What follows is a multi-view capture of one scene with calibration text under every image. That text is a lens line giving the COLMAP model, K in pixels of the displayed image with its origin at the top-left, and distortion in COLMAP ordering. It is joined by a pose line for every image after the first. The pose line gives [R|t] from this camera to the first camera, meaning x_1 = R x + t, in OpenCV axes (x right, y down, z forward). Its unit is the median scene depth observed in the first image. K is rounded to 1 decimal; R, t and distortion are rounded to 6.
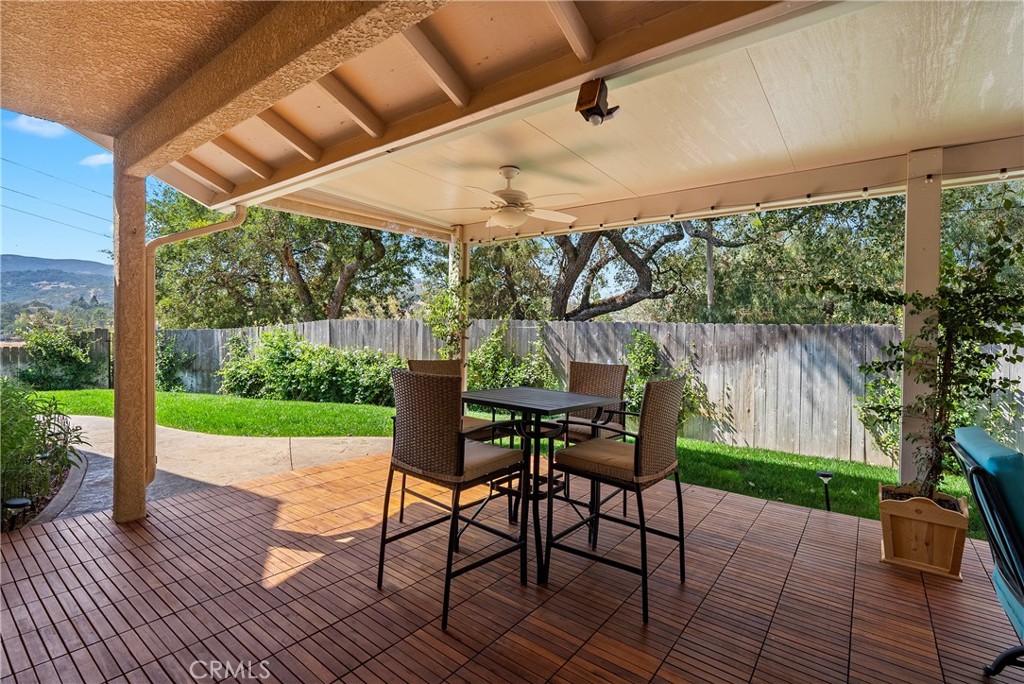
lens RADIAL K [[465.7, 0, 506.8], [0, 465.7, 334.9], [0, 0, 1]] dist [-0.008364, 0.001499]
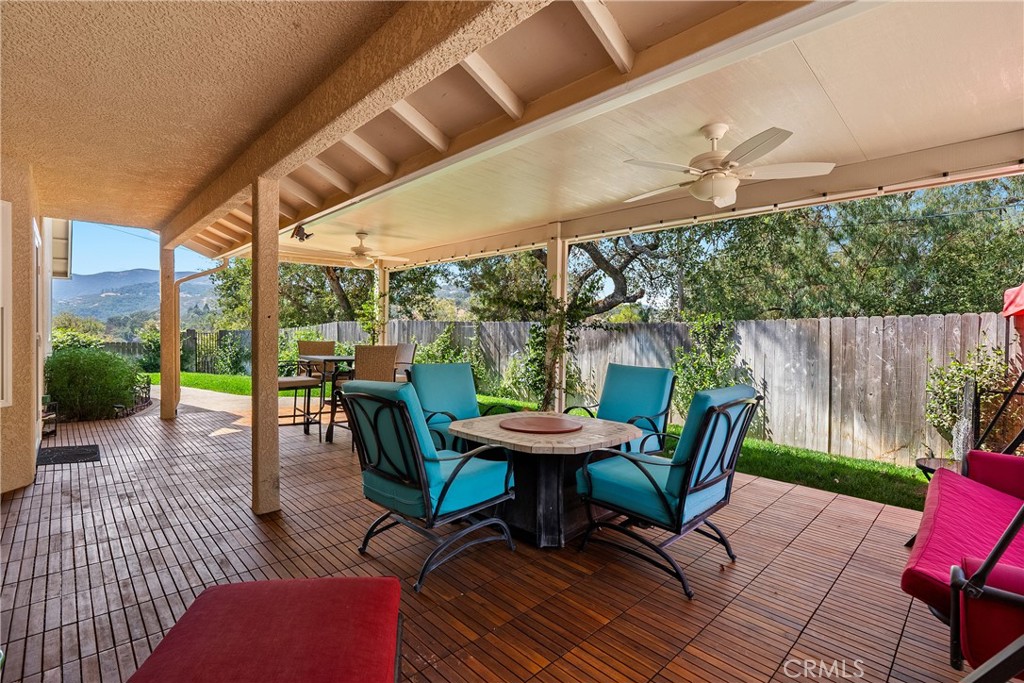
lens RADIAL K [[465.7, 0, 518.4], [0, 465.7, 342.5], [0, 0, 1]] dist [-0.008364, 0.001499]
pose [[0.988939, -0.002033, -0.148309, 0.344527], [0.004101, 0.999899, 0.013641, 0.010543], [0.148266, -0.014099, 0.988847, -0.258982]]
